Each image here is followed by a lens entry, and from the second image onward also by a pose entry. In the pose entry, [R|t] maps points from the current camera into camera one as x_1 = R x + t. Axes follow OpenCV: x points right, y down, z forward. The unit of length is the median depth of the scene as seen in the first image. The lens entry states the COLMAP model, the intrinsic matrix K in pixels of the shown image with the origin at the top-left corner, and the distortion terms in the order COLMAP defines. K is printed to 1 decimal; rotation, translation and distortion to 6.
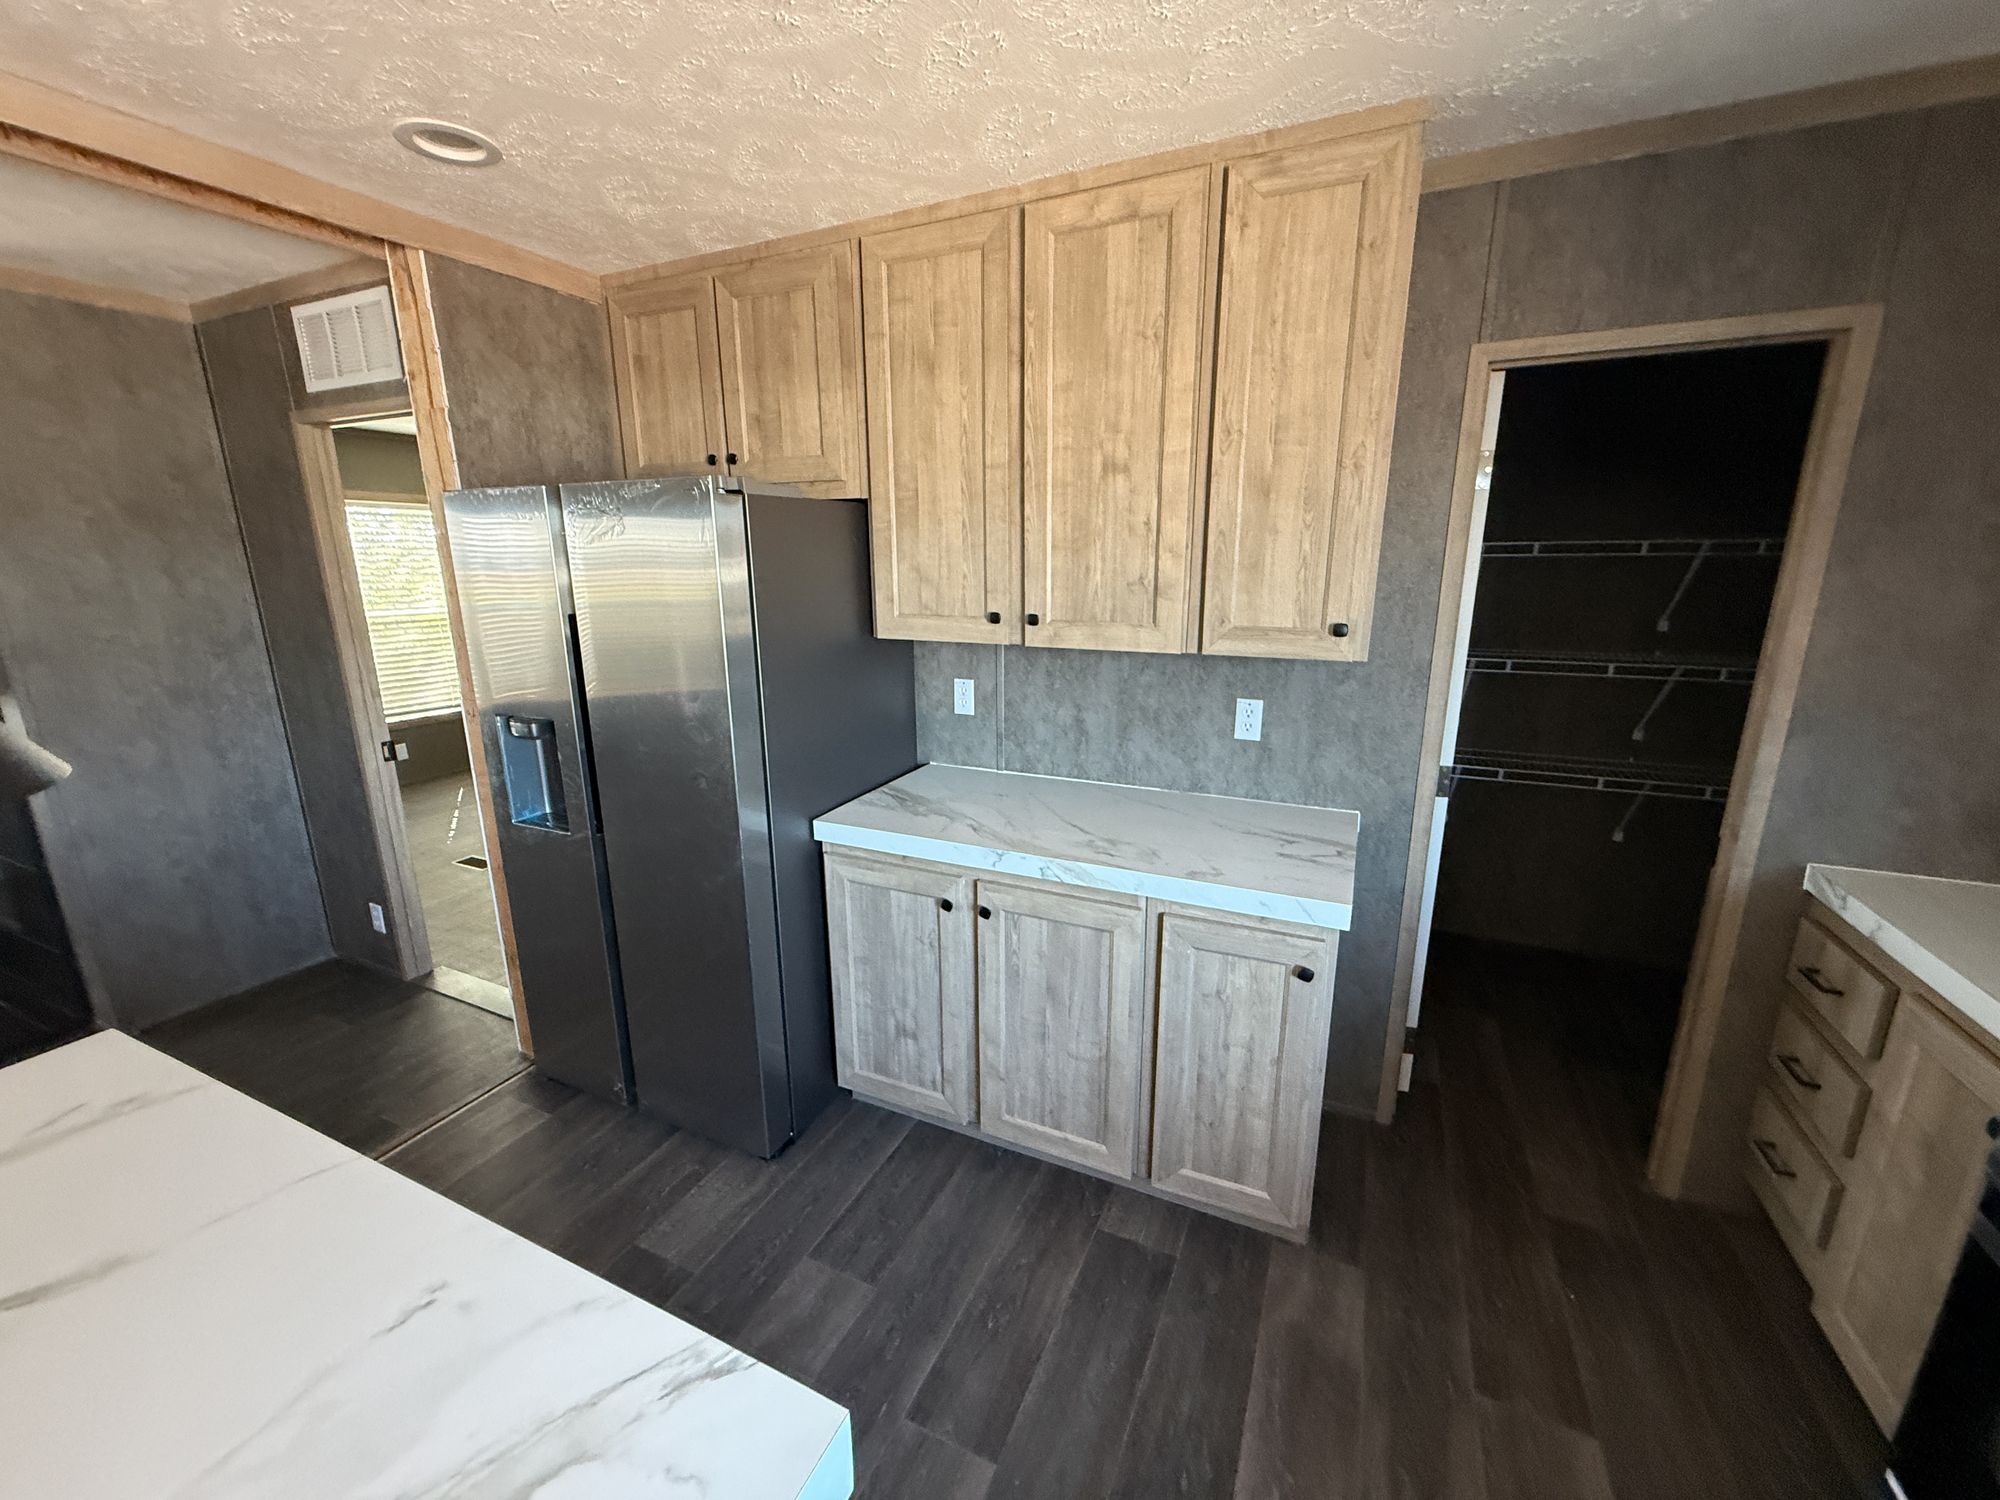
lens RADIAL K [[797.4, 0, 1000.0], [0, 797.4, 750.0], [0, 0, 1]] dist [0.000124, 0.000098]
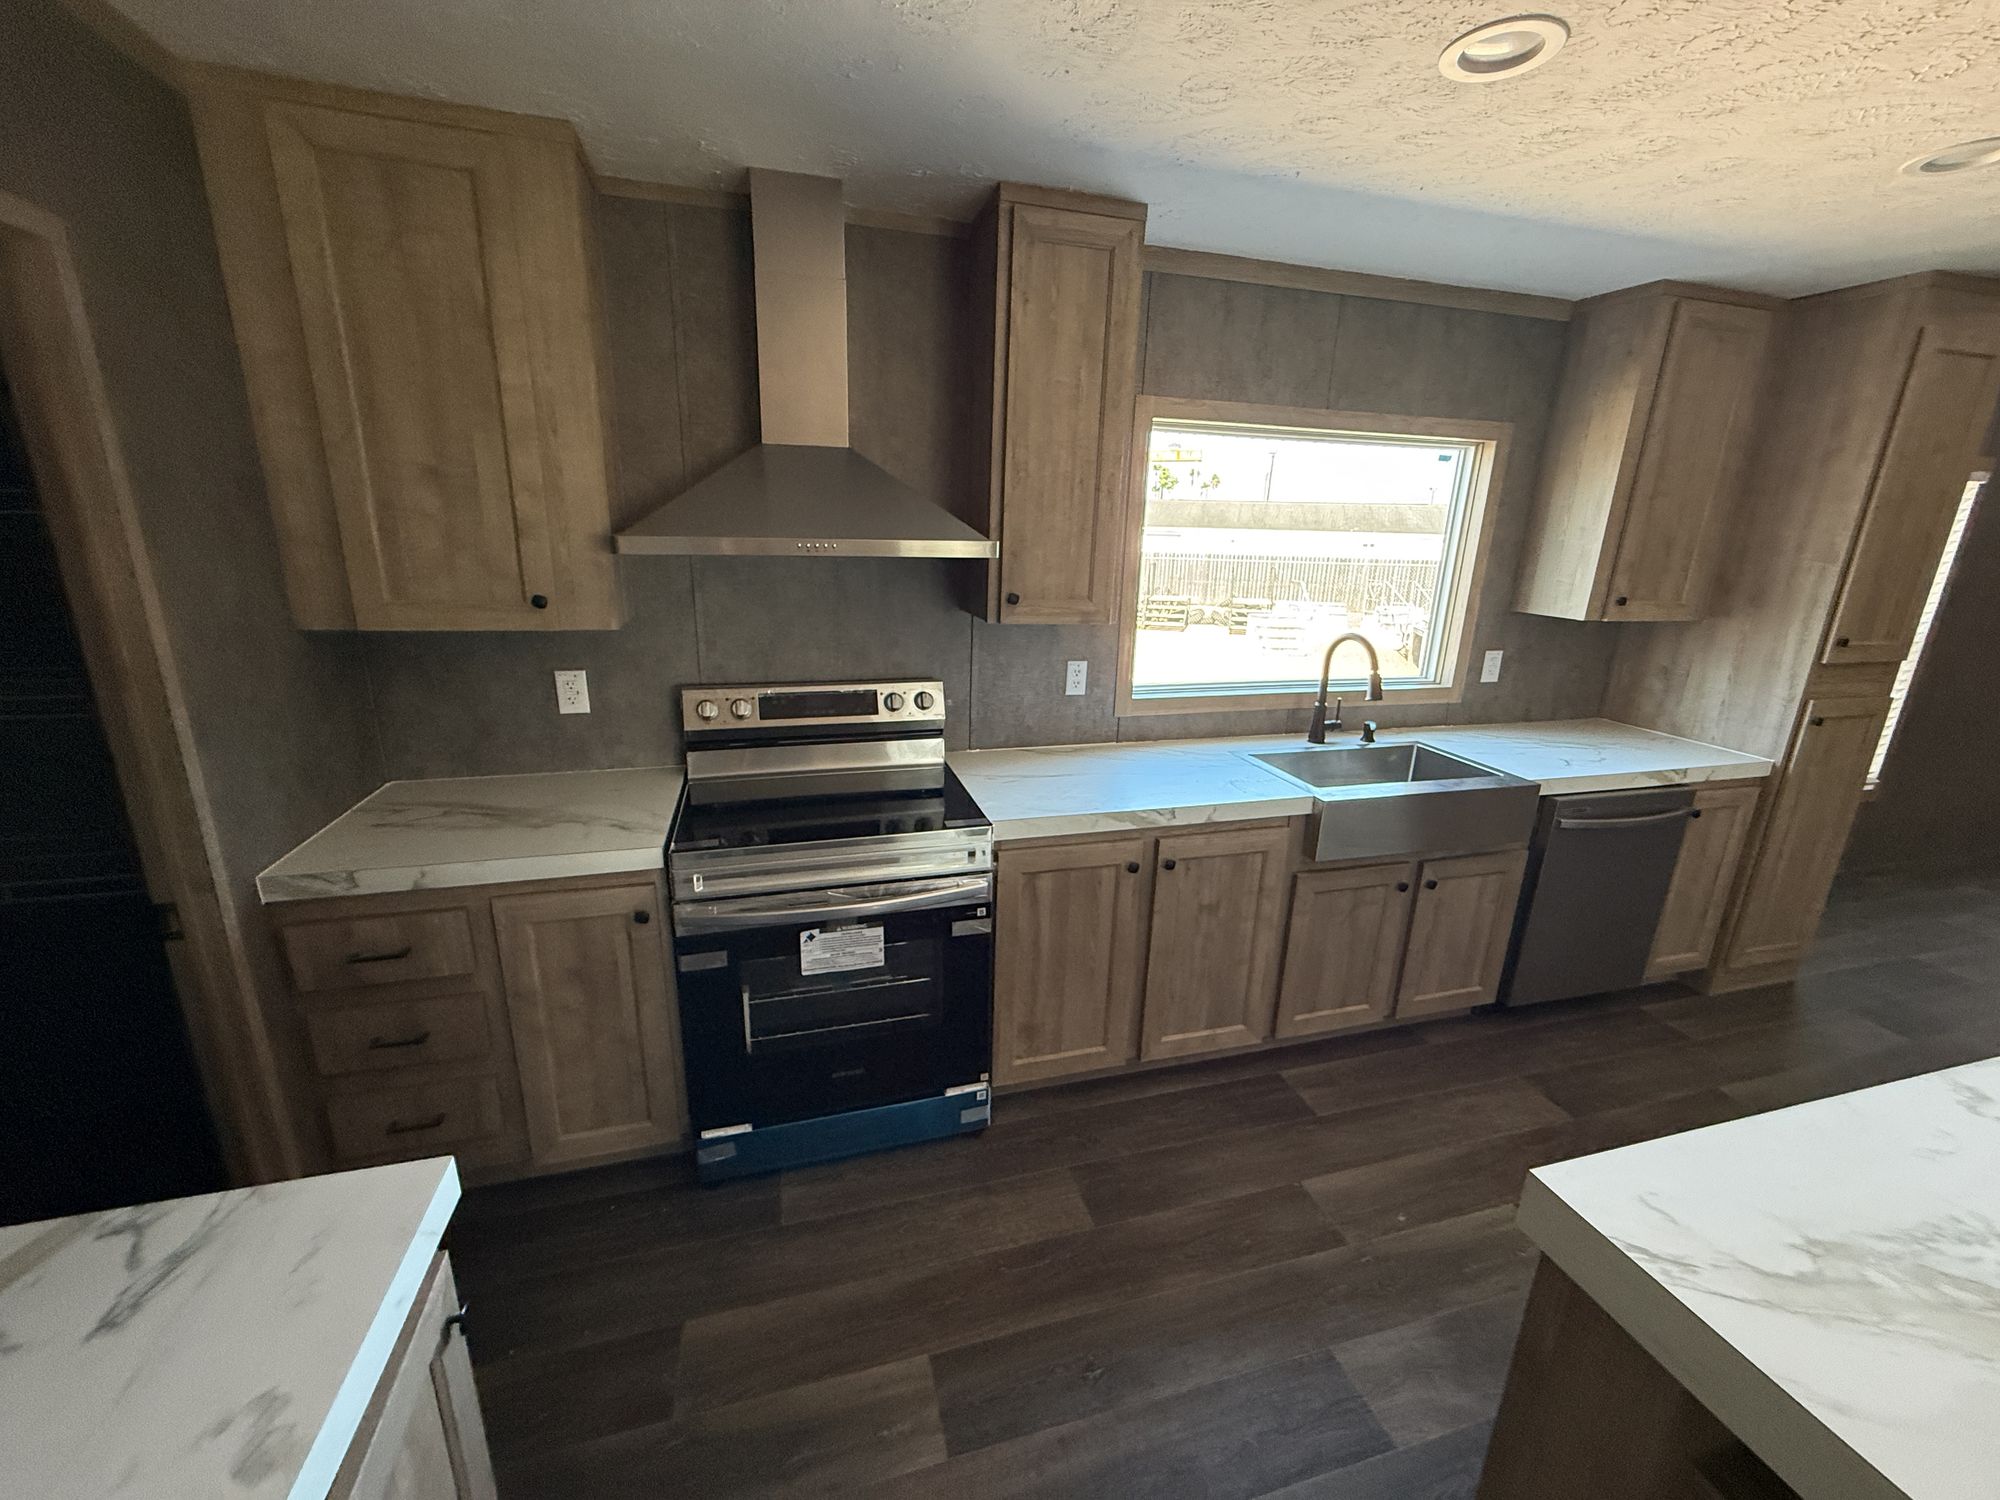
lens RADIAL K [[797.4, 0, 1000.0], [0, 797.4, 750.0], [0, 0, 1]] dist [0.000124, 0.000098]
pose [[-0.649733, -0.217467, 0.728392, -0.164361], [0.159663, 0.897790, 0.410463, -0.227677], [-0.743206, 0.382989, -0.548603, 0.827242]]
